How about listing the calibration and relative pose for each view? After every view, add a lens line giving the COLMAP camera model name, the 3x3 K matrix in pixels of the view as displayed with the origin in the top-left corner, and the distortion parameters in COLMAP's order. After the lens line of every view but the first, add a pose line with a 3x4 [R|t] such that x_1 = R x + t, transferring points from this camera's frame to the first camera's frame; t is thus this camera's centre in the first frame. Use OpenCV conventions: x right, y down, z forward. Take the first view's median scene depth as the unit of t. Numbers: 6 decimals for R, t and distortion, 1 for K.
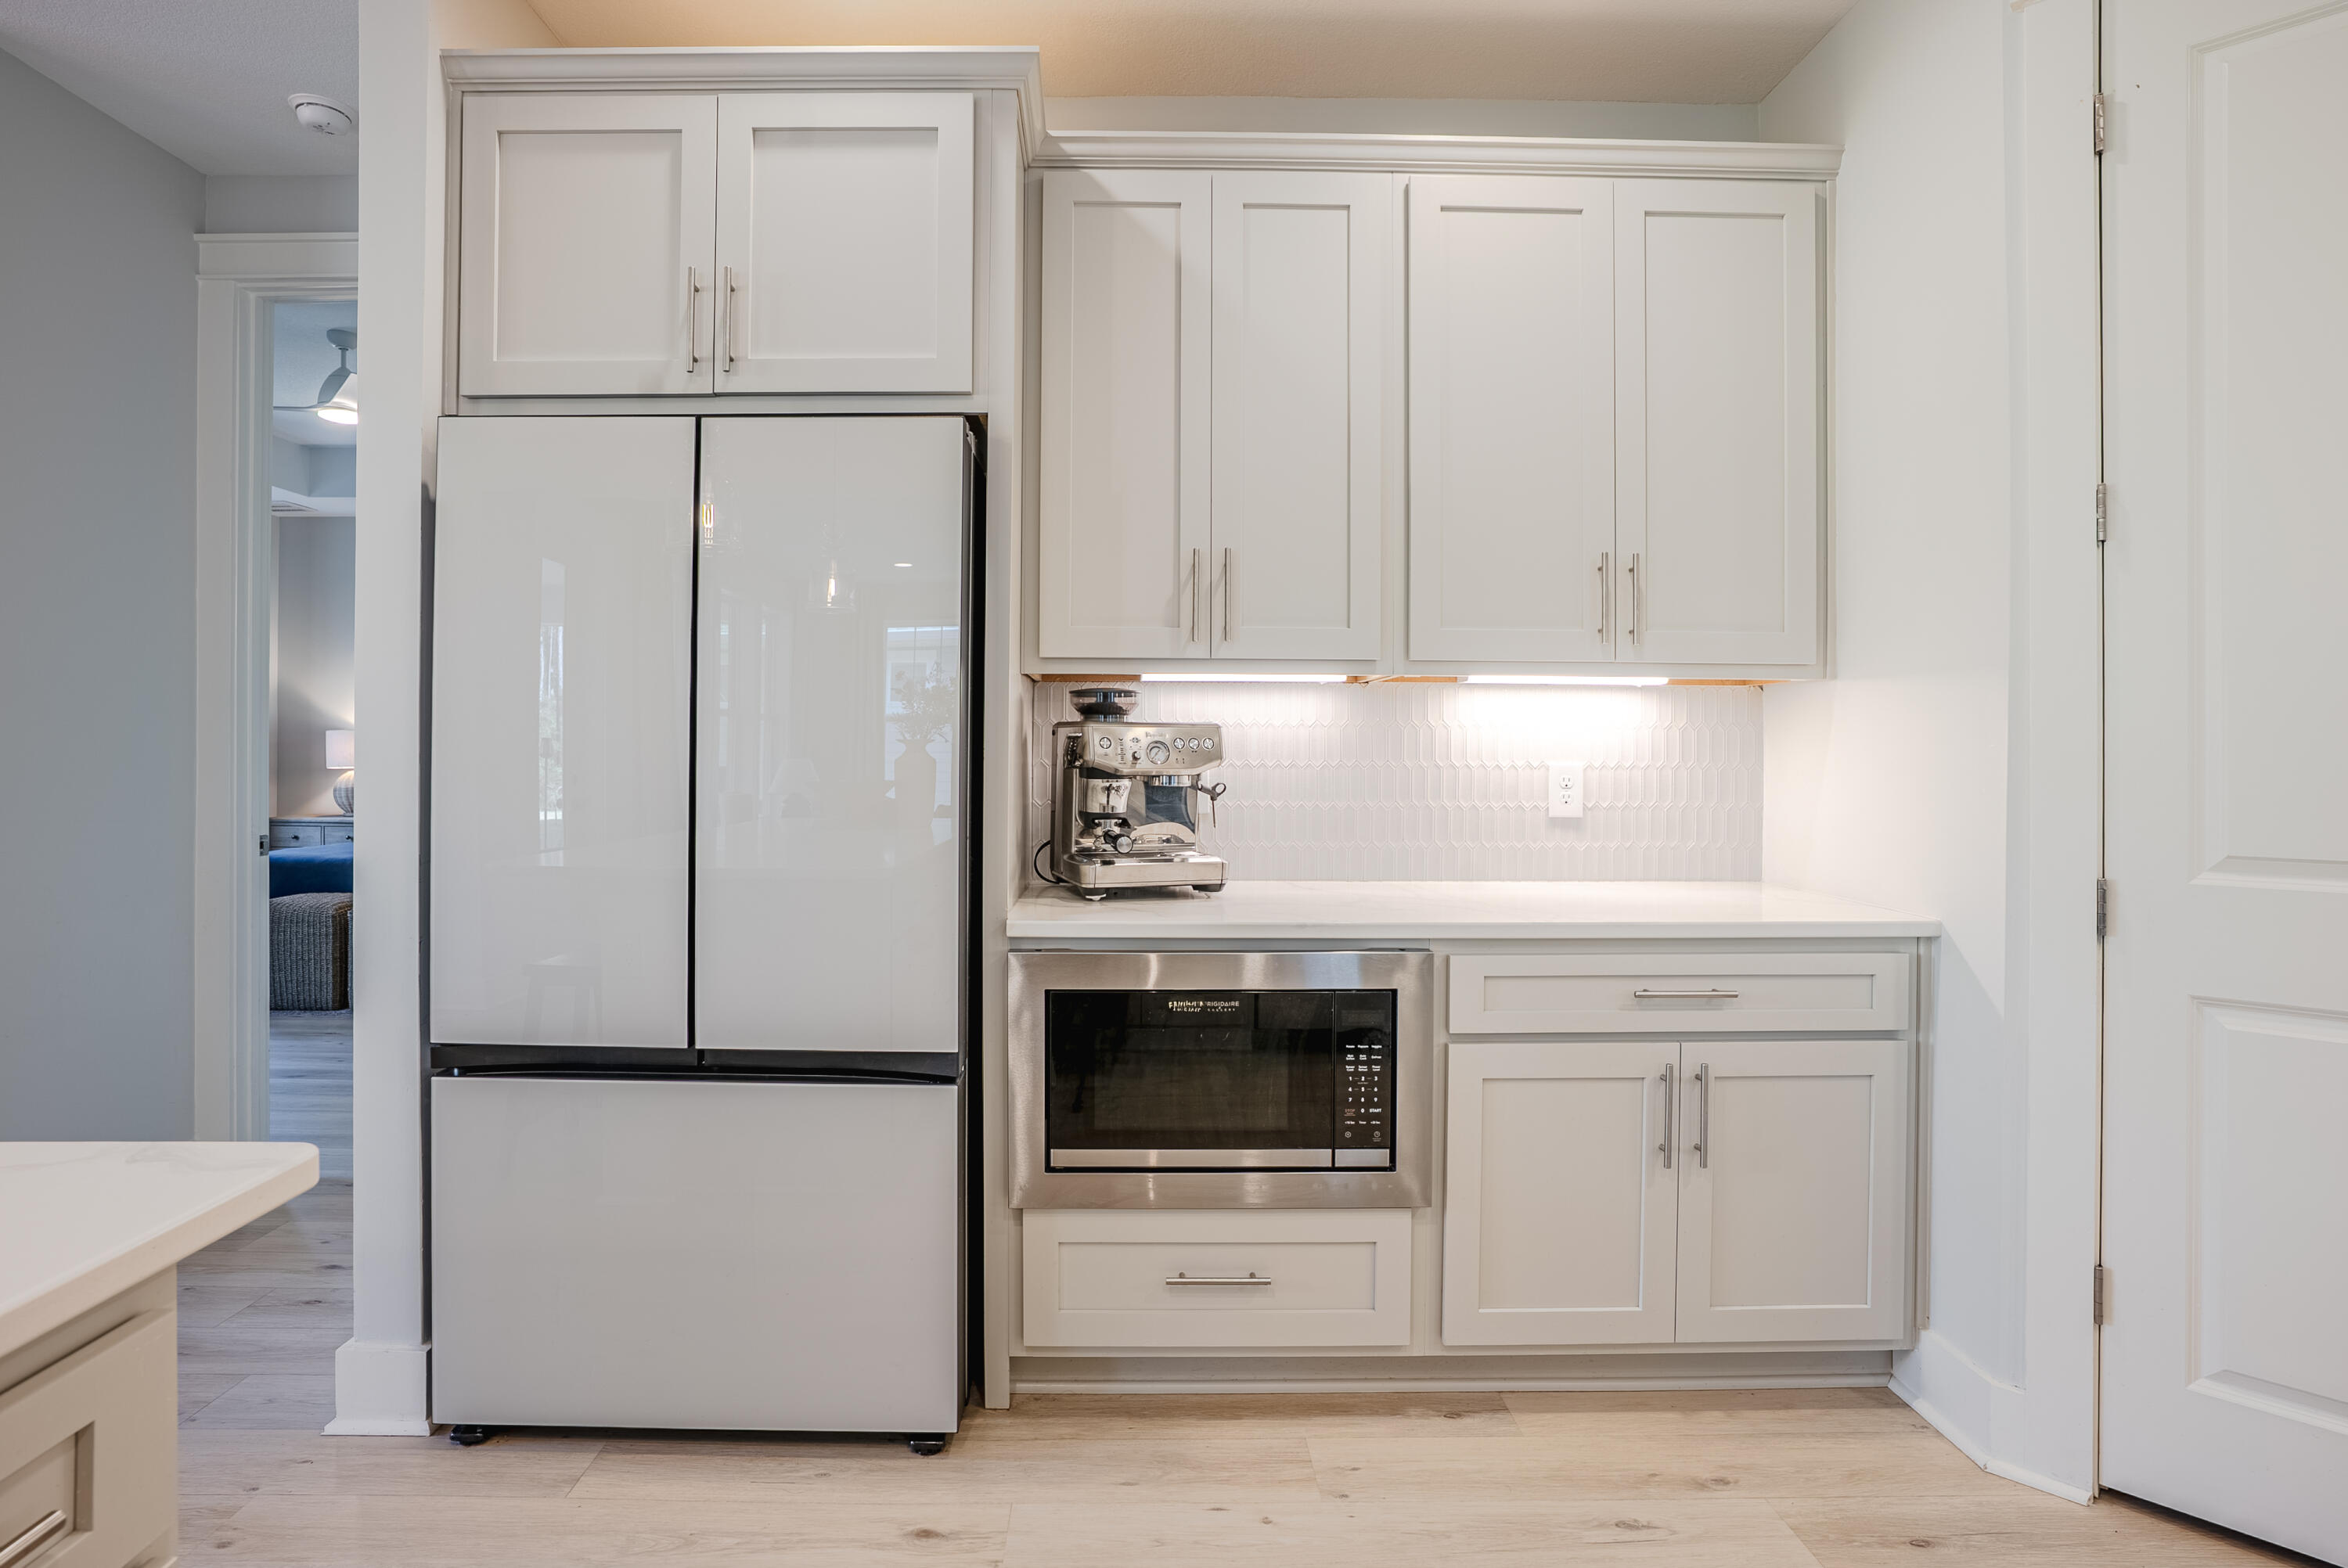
lens RADIAL K [[1183.8, 0, 1141.2], [0, 1183.8, 726.4], [0, 0, 1]] dist [0.000373, 0.000063]
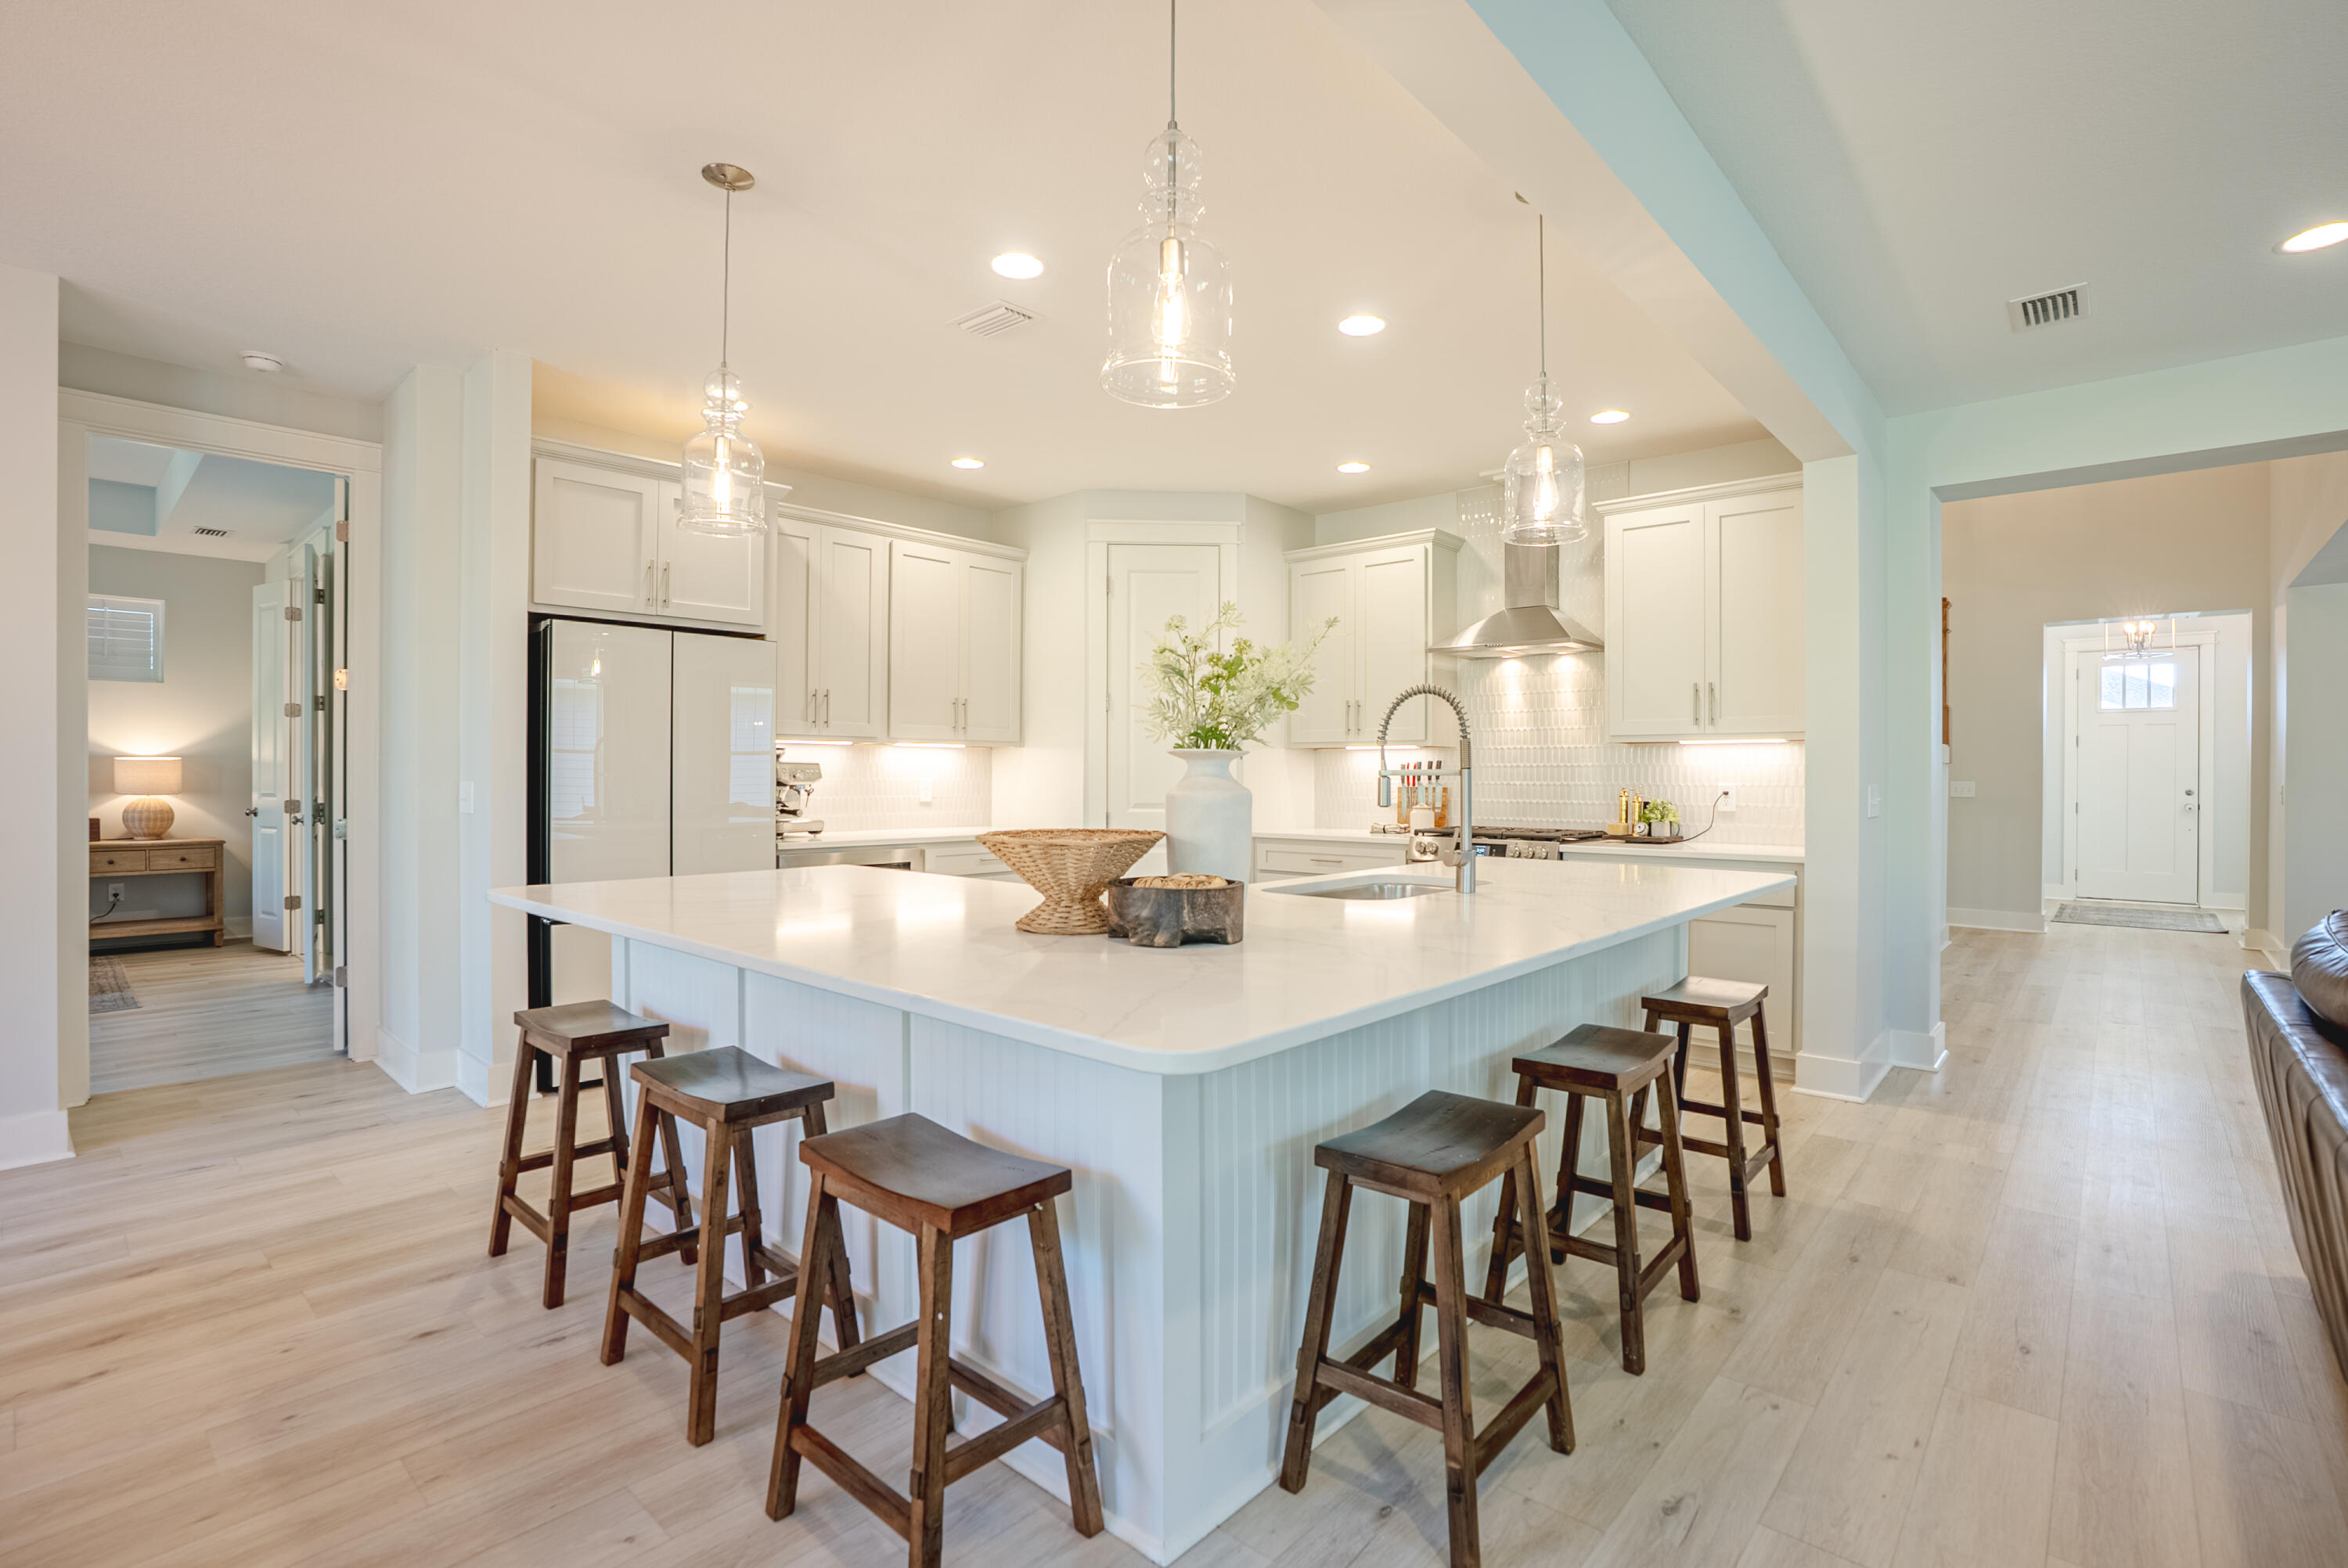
lens RADIAL K [[1096.2, 0, 1190.4], [0, 1096.2, 780.6], [0, 0, 1]] dist [-0.032056, 0.000799]
pose [[0.673961, -0.002878, 0.738762, -1.002867], [-0.015172, 0.999728, 0.017736, -0.014379], [-0.738612, -0.023162, 0.673733, -0.962738]]
